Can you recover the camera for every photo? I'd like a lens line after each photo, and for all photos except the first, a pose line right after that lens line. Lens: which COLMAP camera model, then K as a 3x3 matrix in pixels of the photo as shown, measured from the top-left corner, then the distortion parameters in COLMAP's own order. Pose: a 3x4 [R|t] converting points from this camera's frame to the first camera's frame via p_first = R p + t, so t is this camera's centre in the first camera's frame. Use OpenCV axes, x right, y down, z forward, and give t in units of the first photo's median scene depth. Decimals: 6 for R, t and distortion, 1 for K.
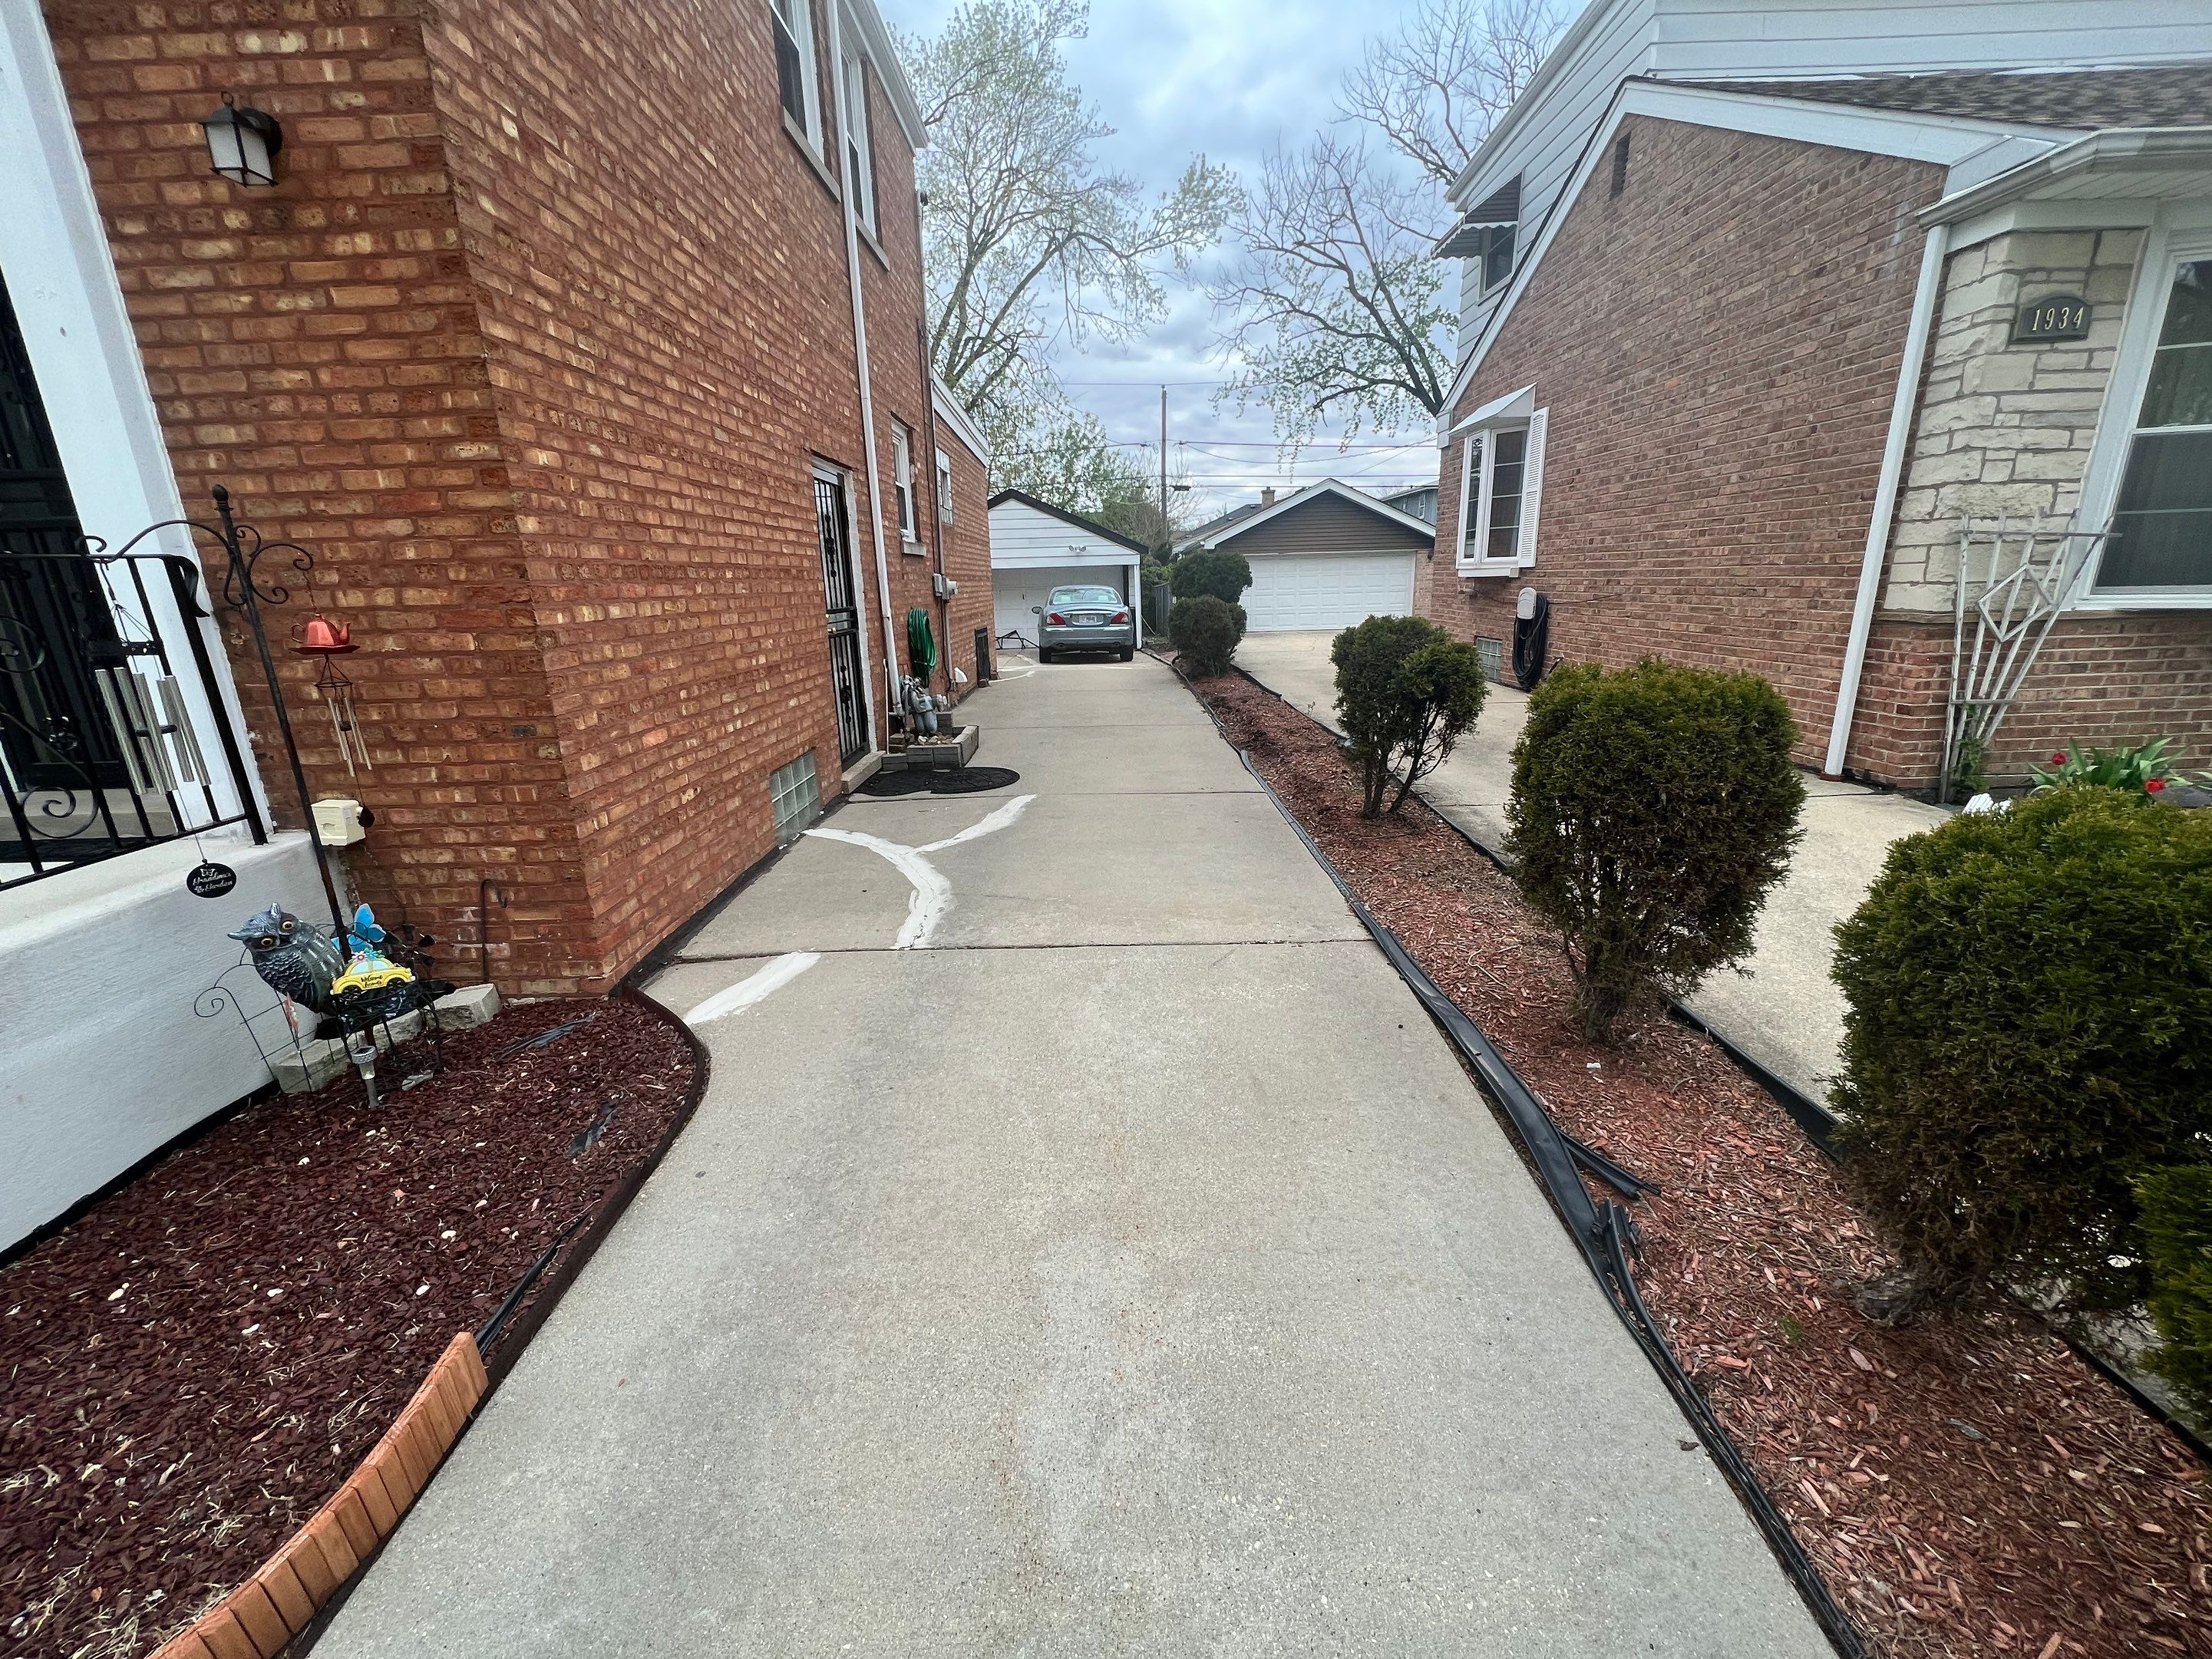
lens RADIAL K [[896.1, 0, 1108.8], [0, 896.1, 820.2], [0, 0, 1]] dist [-0.001537, -0.000391]
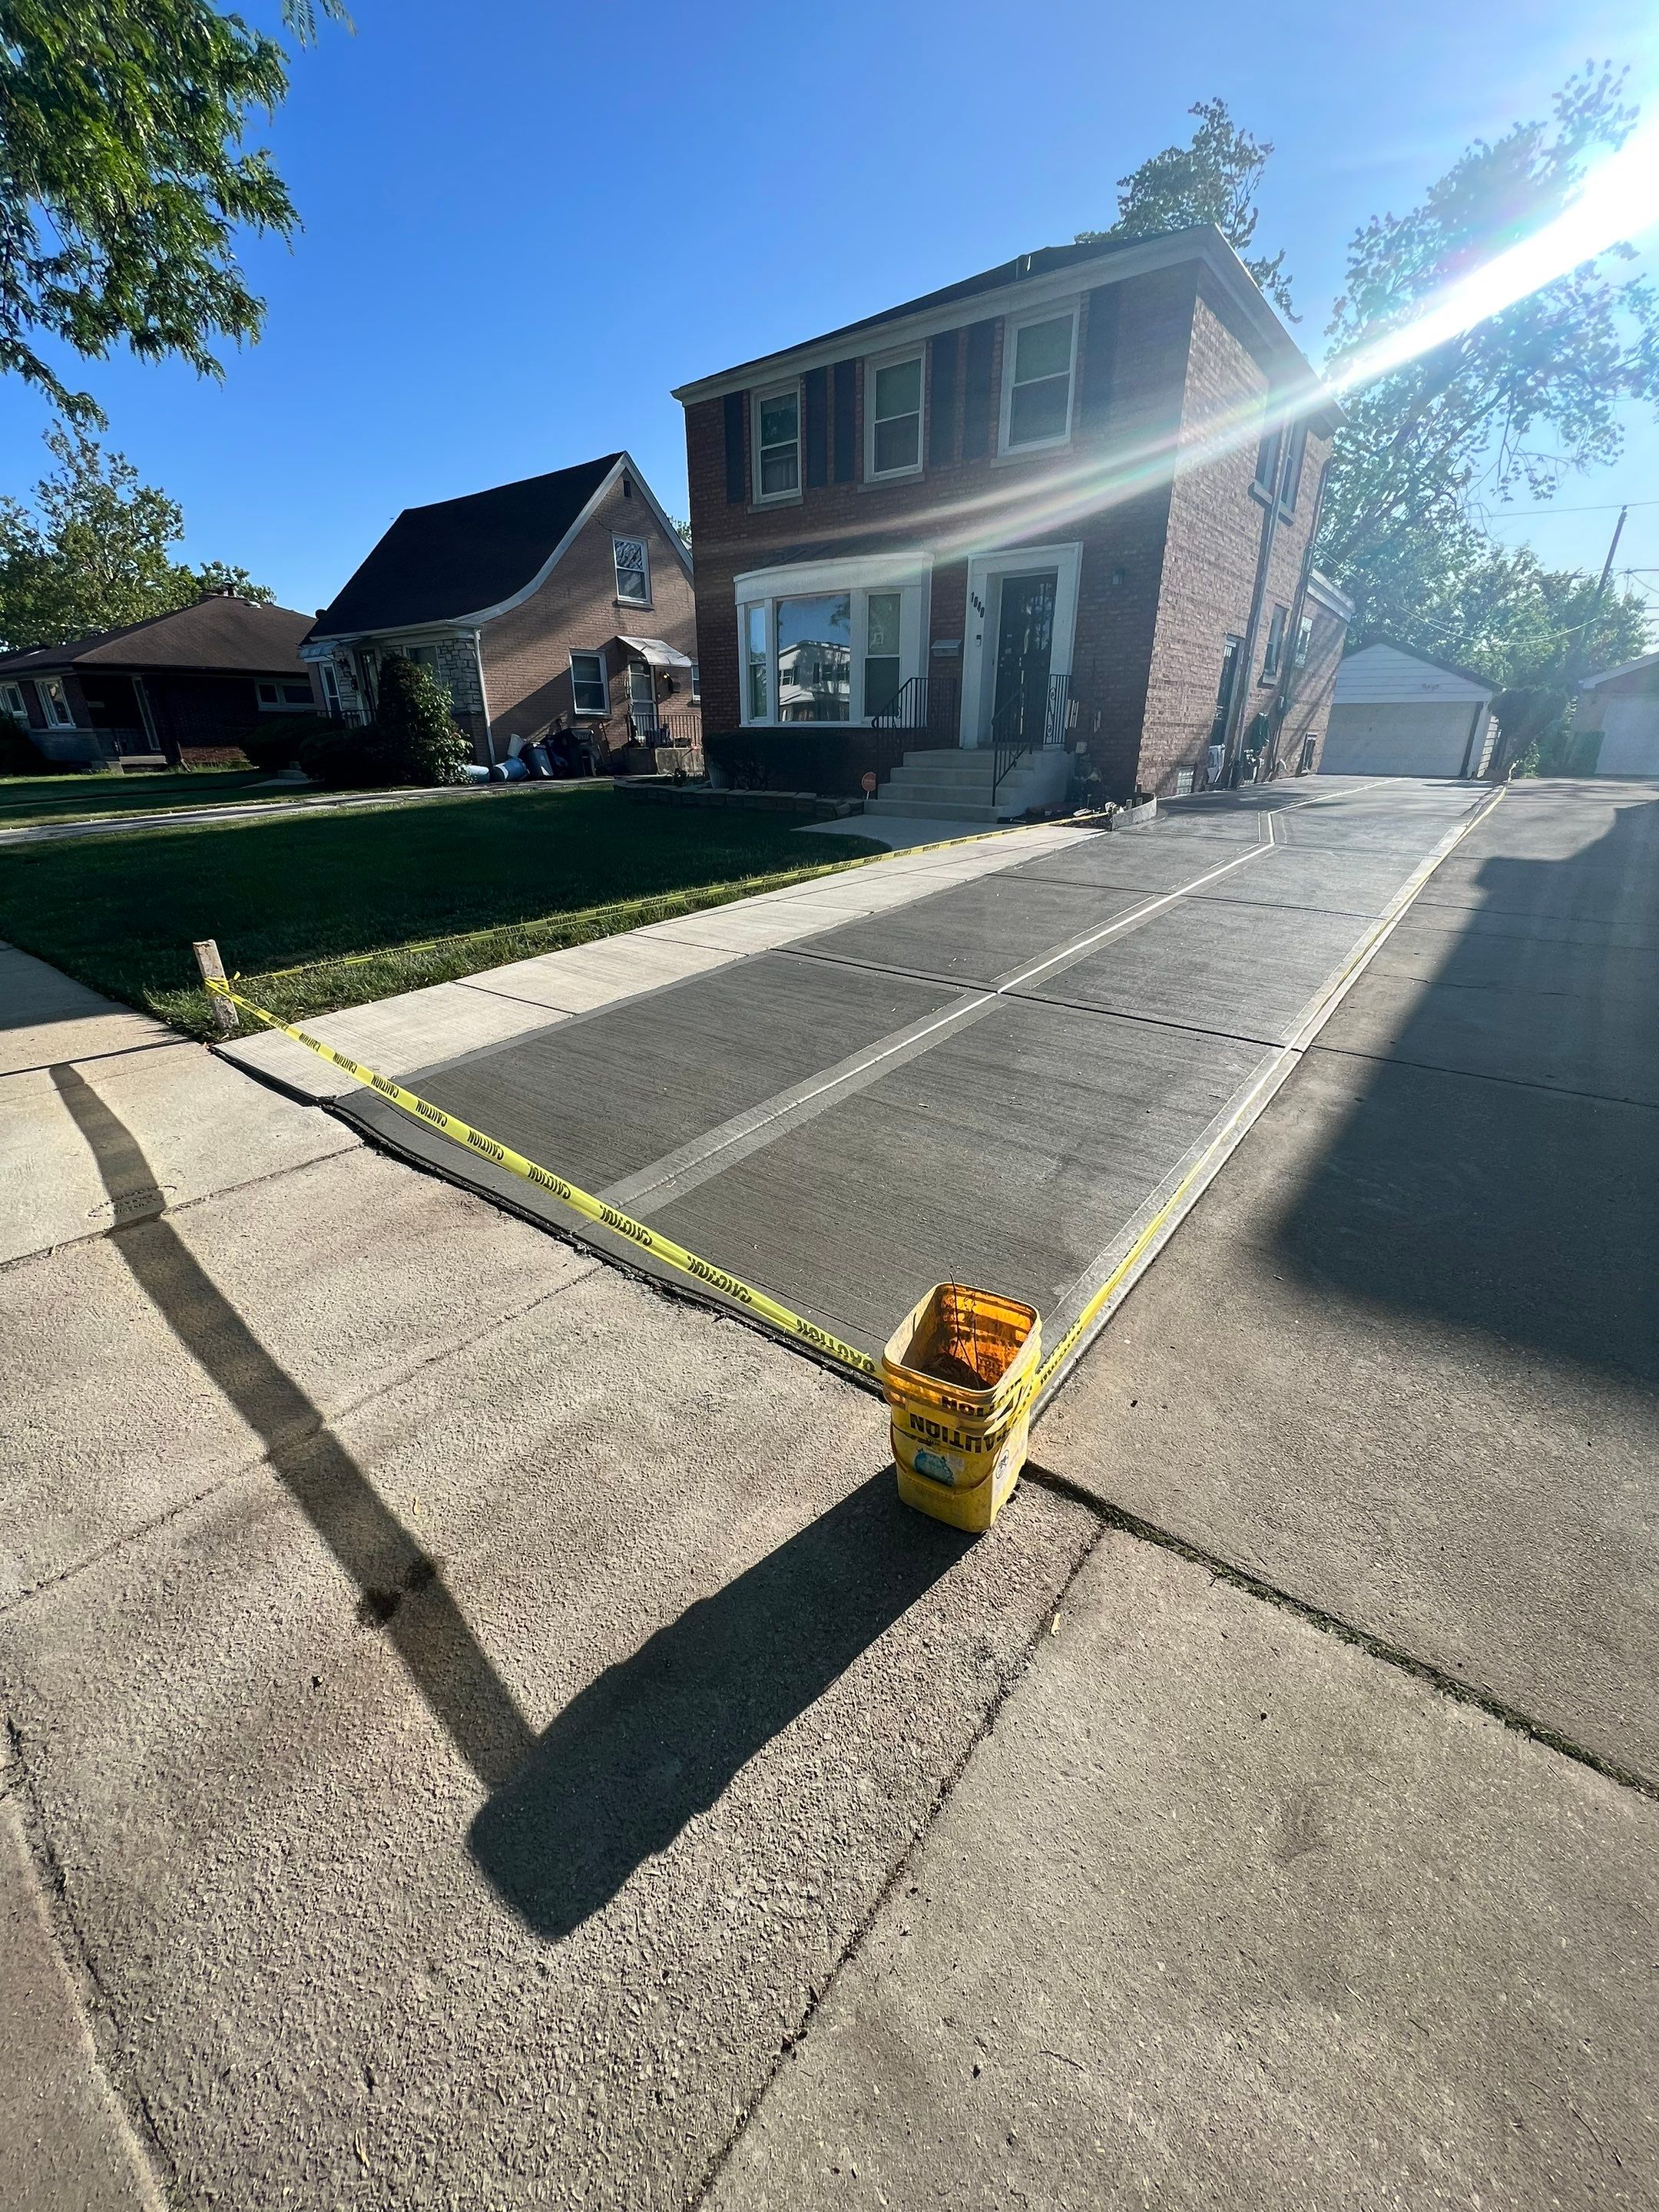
lens RADIAL K [[897.5, 0, 834.2], [0, 897.5, 1093.2], [0, 0, 1]] dist [-0.003724, 0.002303]
pose [[0.794203, 0.254410, -0.551831, 0.362441], [-0.184267, 0.966207, 0.180249, 0.417895], [0.579040, -0.041471, 0.814244, -1.260715]]
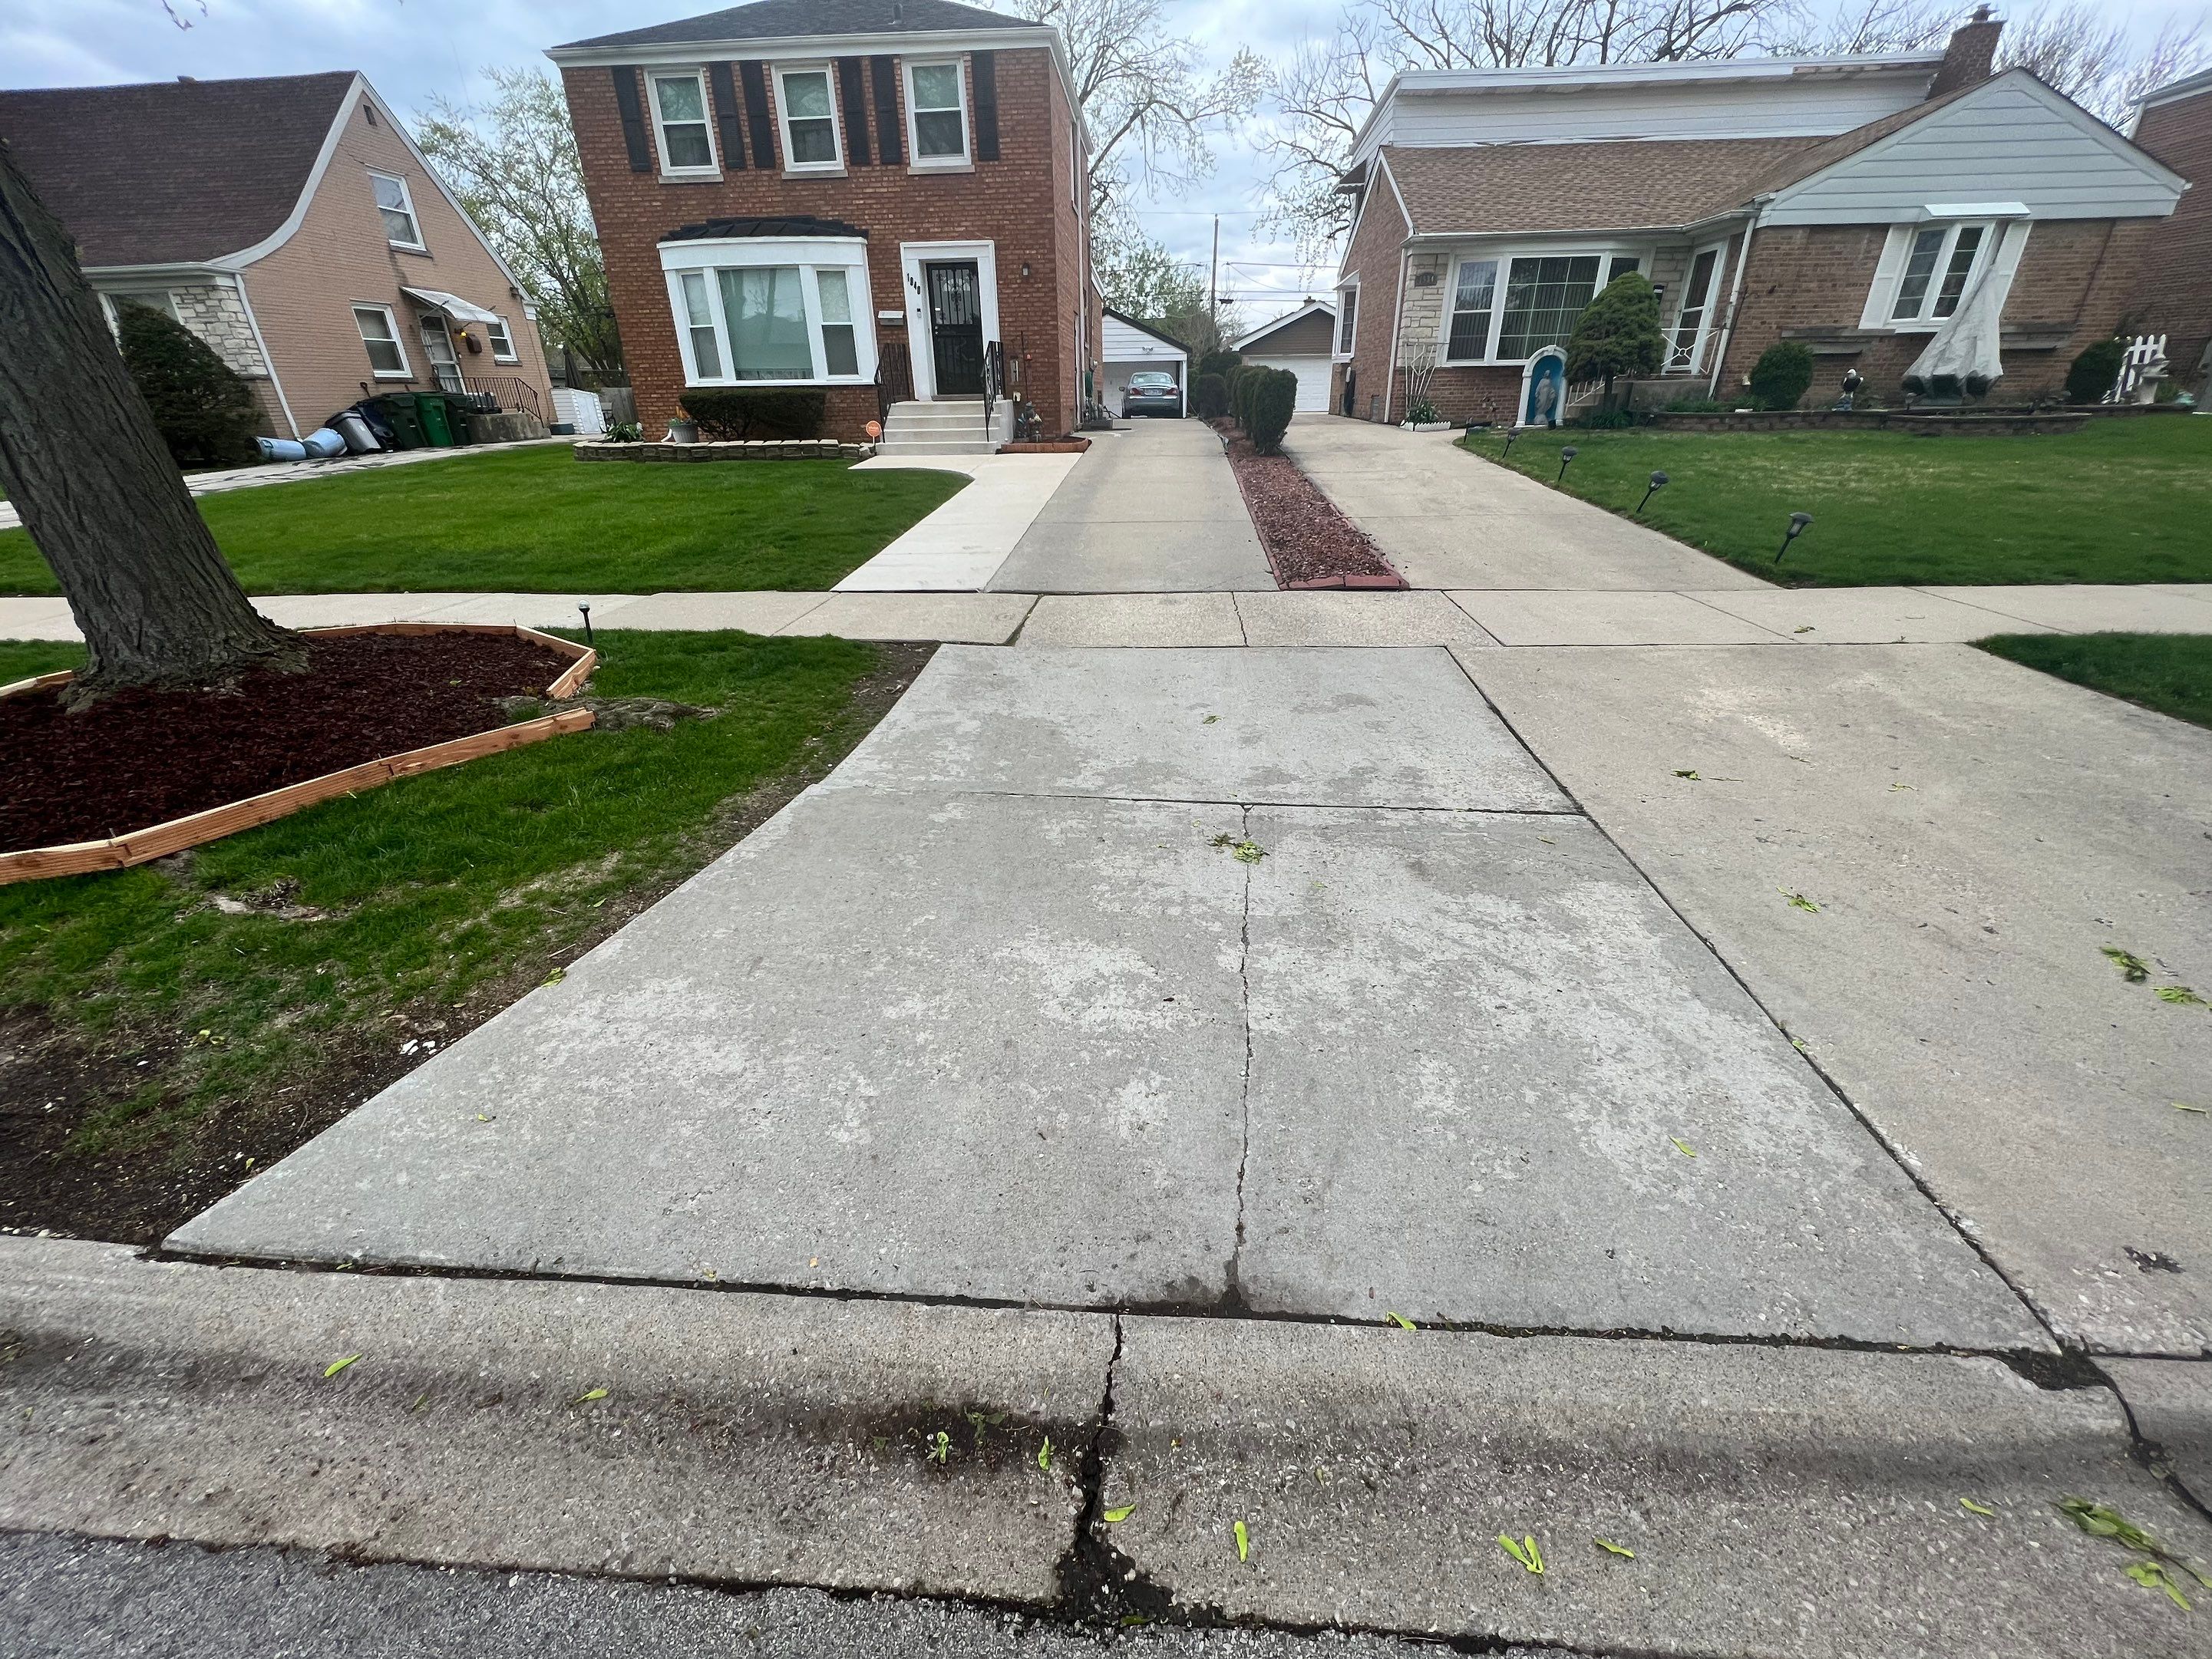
lens RADIAL K [[896.1, 0, 1108.8], [0, 896.1, 820.2], [0, 0, 1]] dist [-0.001537, -0.000391]
pose [[0.998025, 0.038250, -0.049827, 0.019930], [-0.028464, 0.982500, 0.184077, 0.647155], [0.055996, -0.182296, 0.981648, -2.034929]]
